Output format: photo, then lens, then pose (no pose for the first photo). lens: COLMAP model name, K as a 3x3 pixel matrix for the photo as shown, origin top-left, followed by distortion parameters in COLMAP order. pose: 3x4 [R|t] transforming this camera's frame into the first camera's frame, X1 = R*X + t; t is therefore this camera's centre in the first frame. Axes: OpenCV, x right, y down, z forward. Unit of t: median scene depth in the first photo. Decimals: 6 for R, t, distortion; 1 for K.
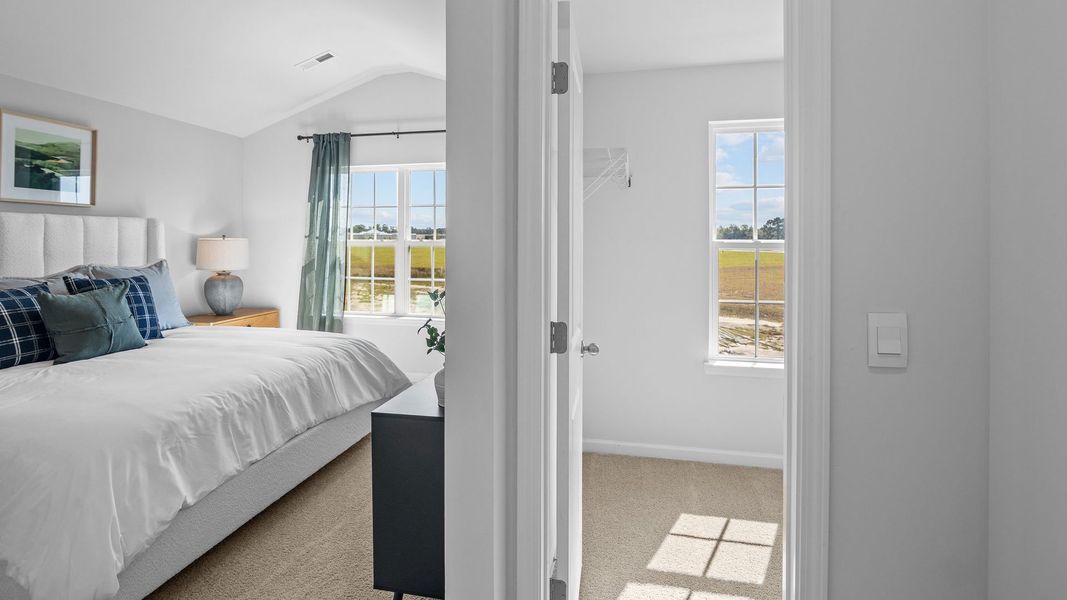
lens RADIAL K [[496.4, 0, 532.8], [0, 496.4, 234.0], [0, 0, 1]] dist [-0.003712, 0.000053]
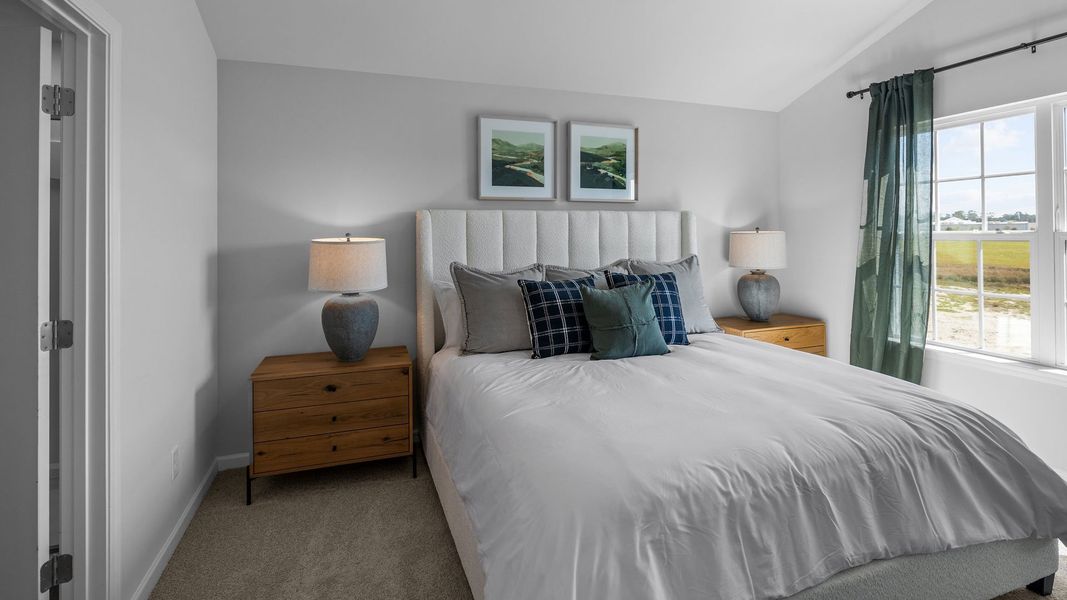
lens RADIAL K [[496.4, 0, 532.8], [0, 496.4, 234.0], [0, 0, 1]] dist [-0.003712, 0.000053]
pose [[0.529497, -0.005703, -0.848293, -0.141004], [0.018860, 0.999809, 0.005050, 0.002252], [0.848102, -0.018673, 0.529503, 0.301024]]
